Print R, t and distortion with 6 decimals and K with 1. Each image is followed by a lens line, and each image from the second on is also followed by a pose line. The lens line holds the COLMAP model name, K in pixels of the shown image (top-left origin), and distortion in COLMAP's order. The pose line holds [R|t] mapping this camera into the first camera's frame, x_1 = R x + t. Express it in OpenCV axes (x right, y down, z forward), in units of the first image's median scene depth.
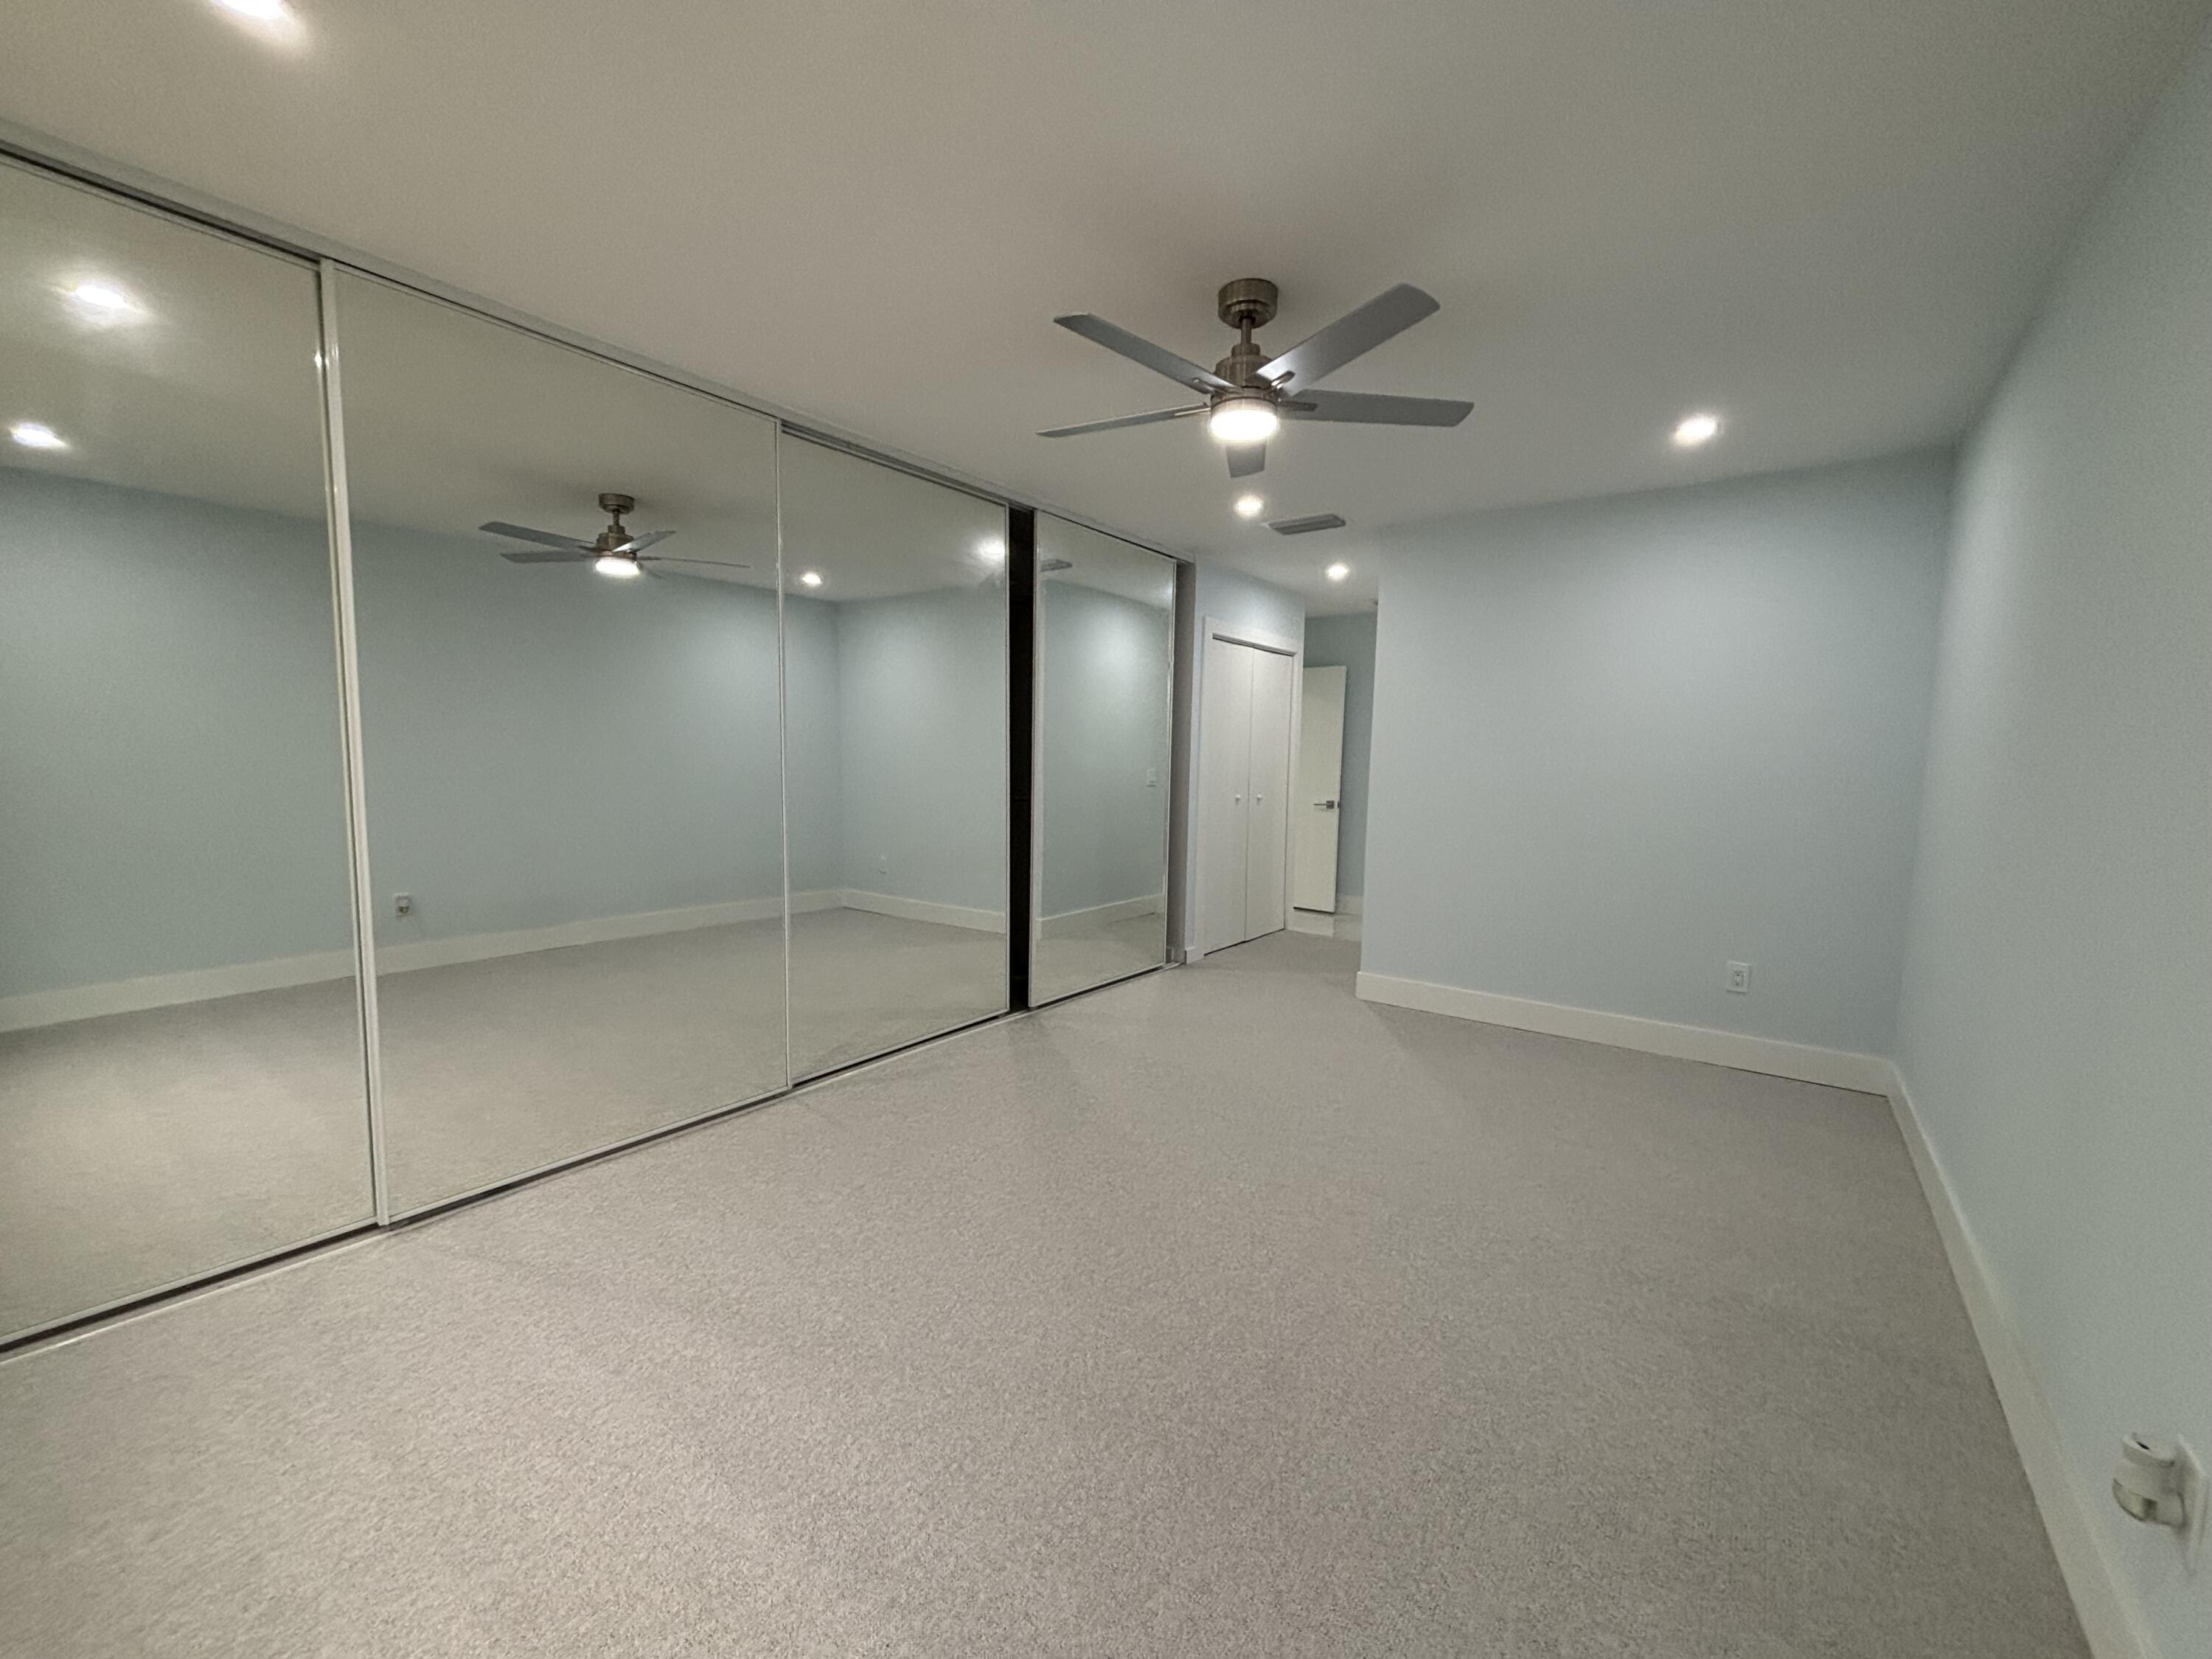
lens RADIAL K [[888.2, 0, 1106.0], [0, 888.2, 829.5], [0, 0, 1]] dist [0.001725, -0.000325]
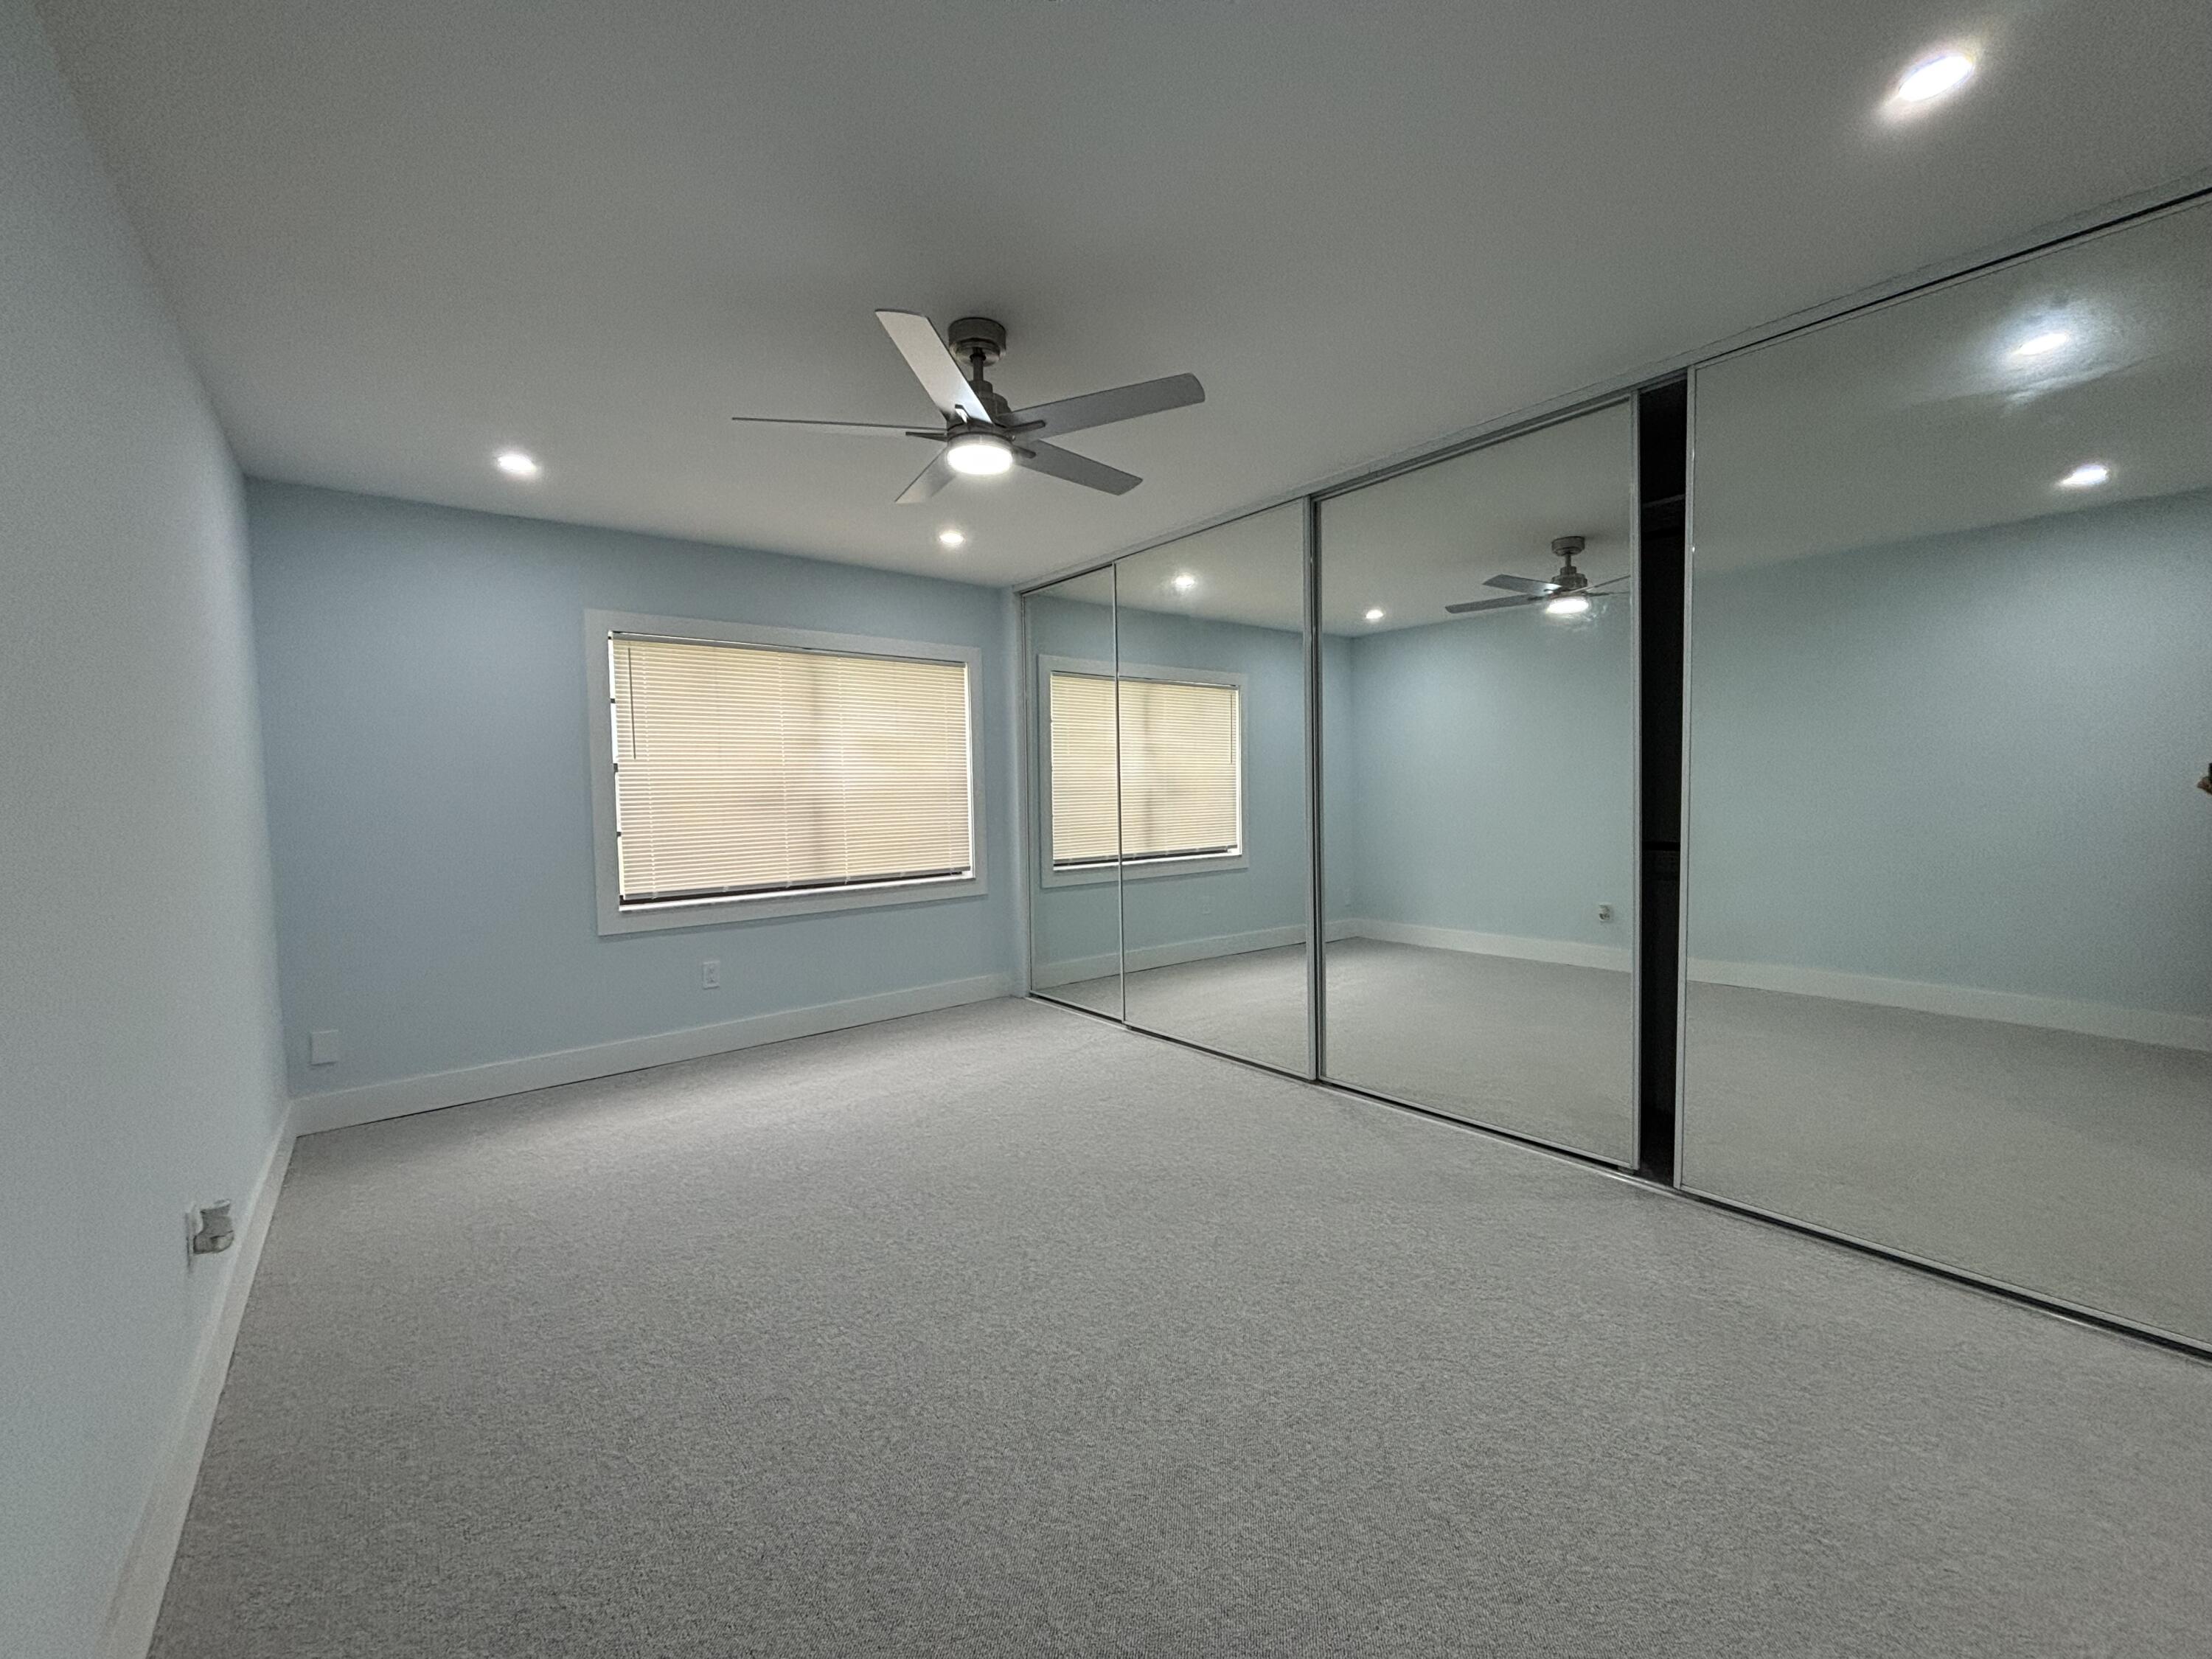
lens RADIAL K [[865.5, 0, 1106.0], [0, 865.5, 829.5], [0, 0, 1]] dist [0.000140, 0.000032]
pose [[-0.253903, 0.025086, -0.966904, 0.661070], [-0.080220, 0.995673, 0.046897, -0.045945], [0.963897, 0.089472, -0.250792, 0.868870]]
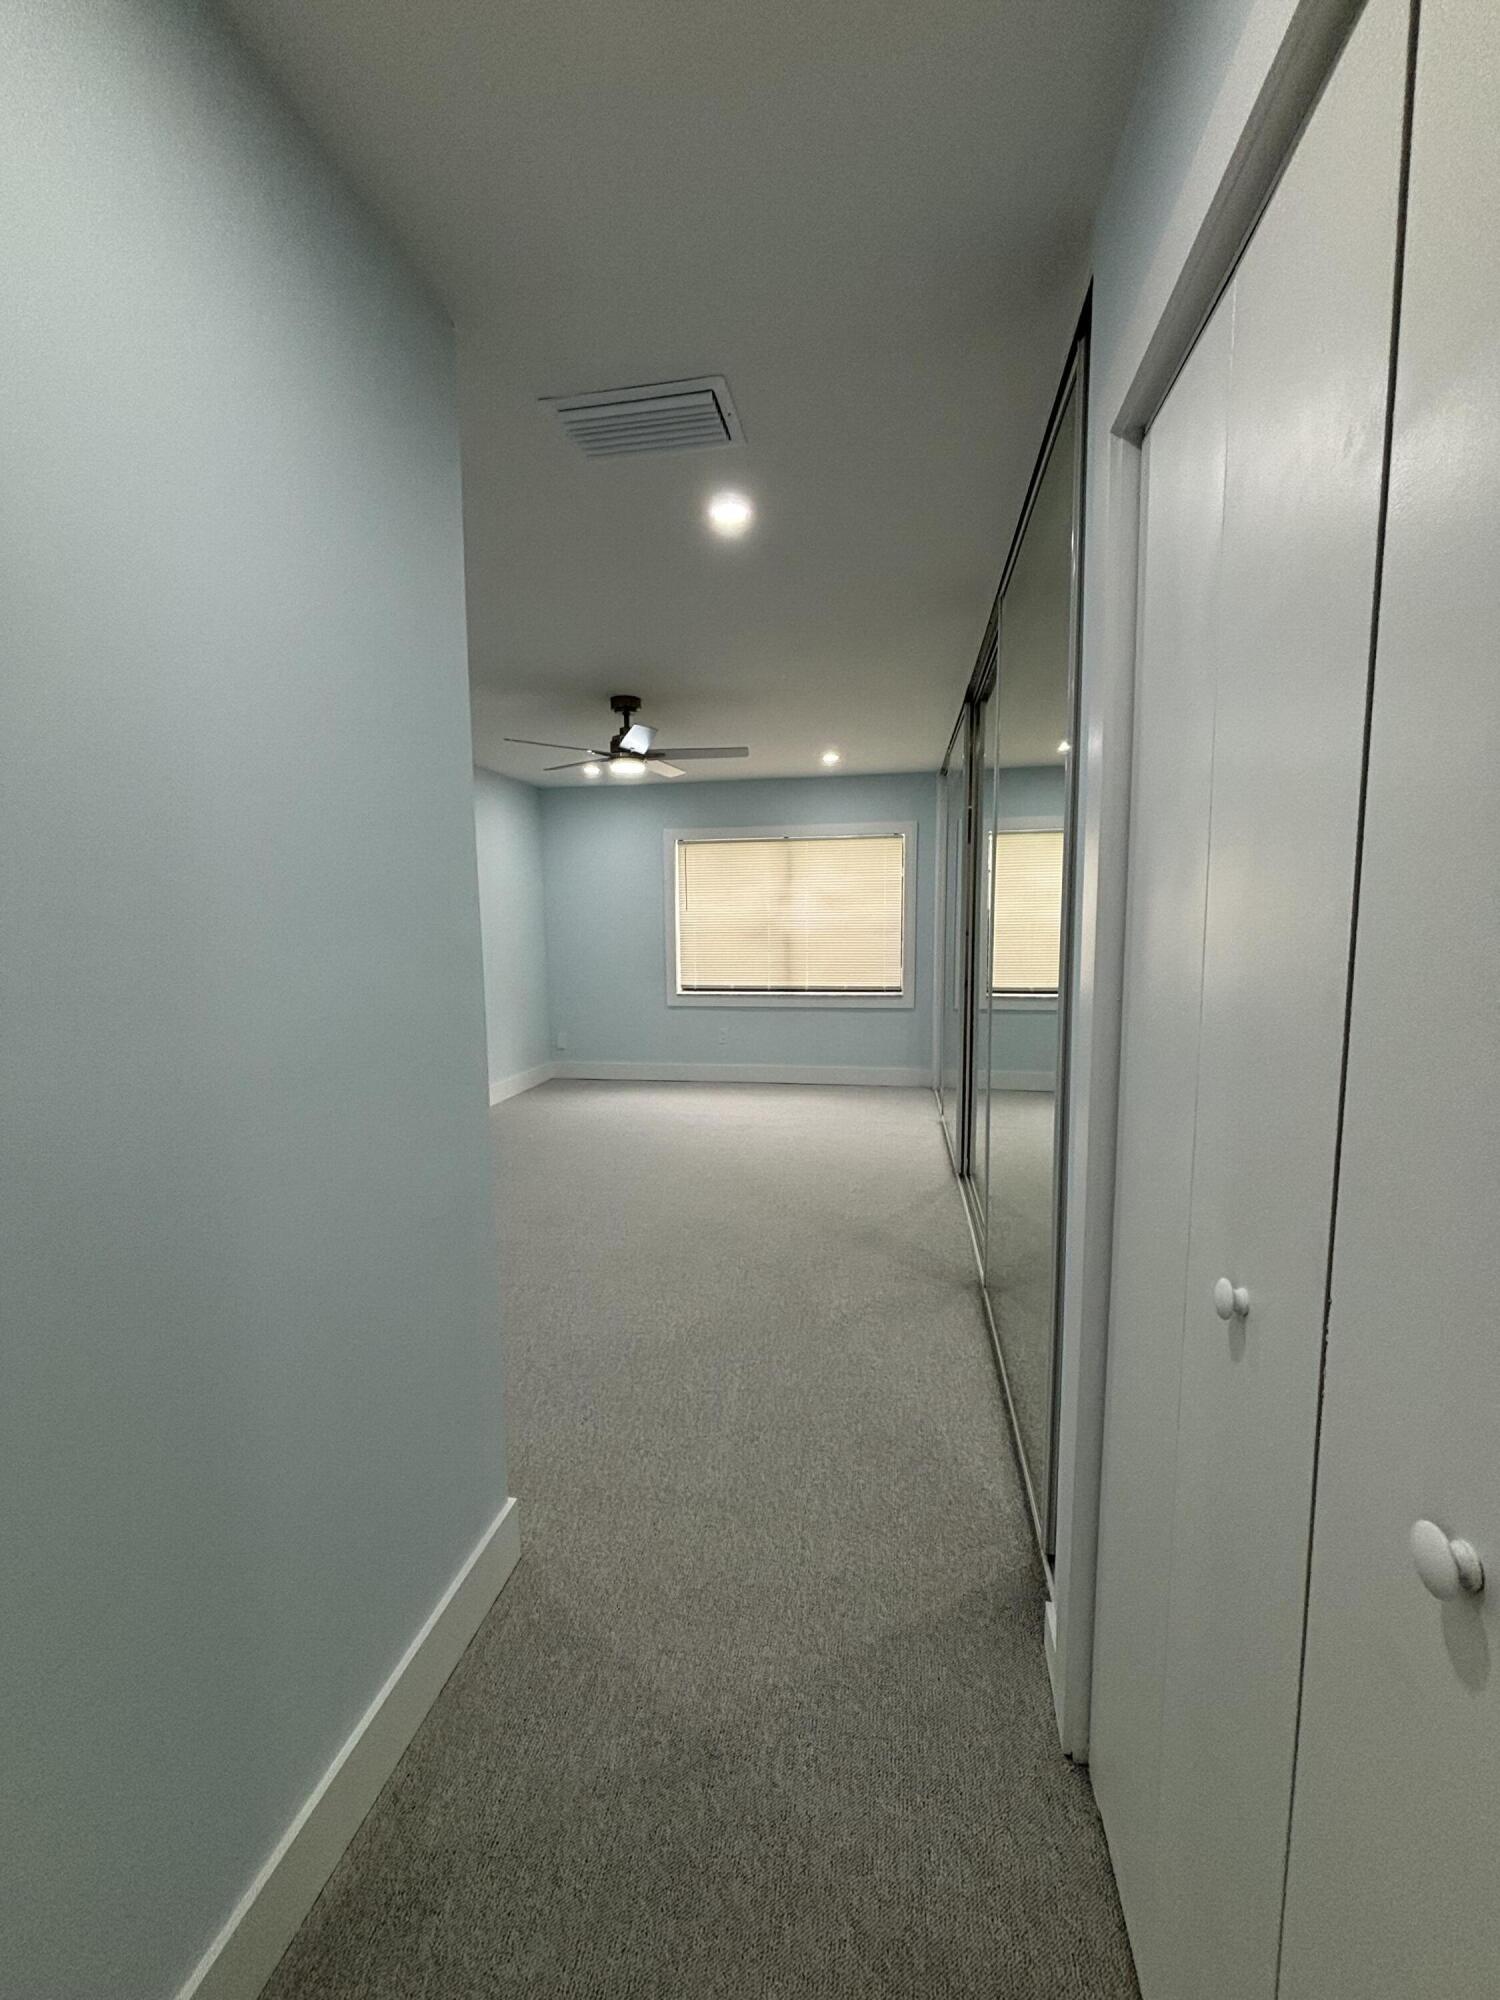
lens RADIAL K [[782.6, 0, 750.0], [0, 782.6, 1000.0], [0, 0, 1]] dist [0.000140, 0.000032]
pose [[-0.896473, 0.026746, -0.442290, 0.418849], [-0.057610, 0.982669, 0.176191, -0.153947], [0.439337, 0.183431, -0.879395, 1.656867]]
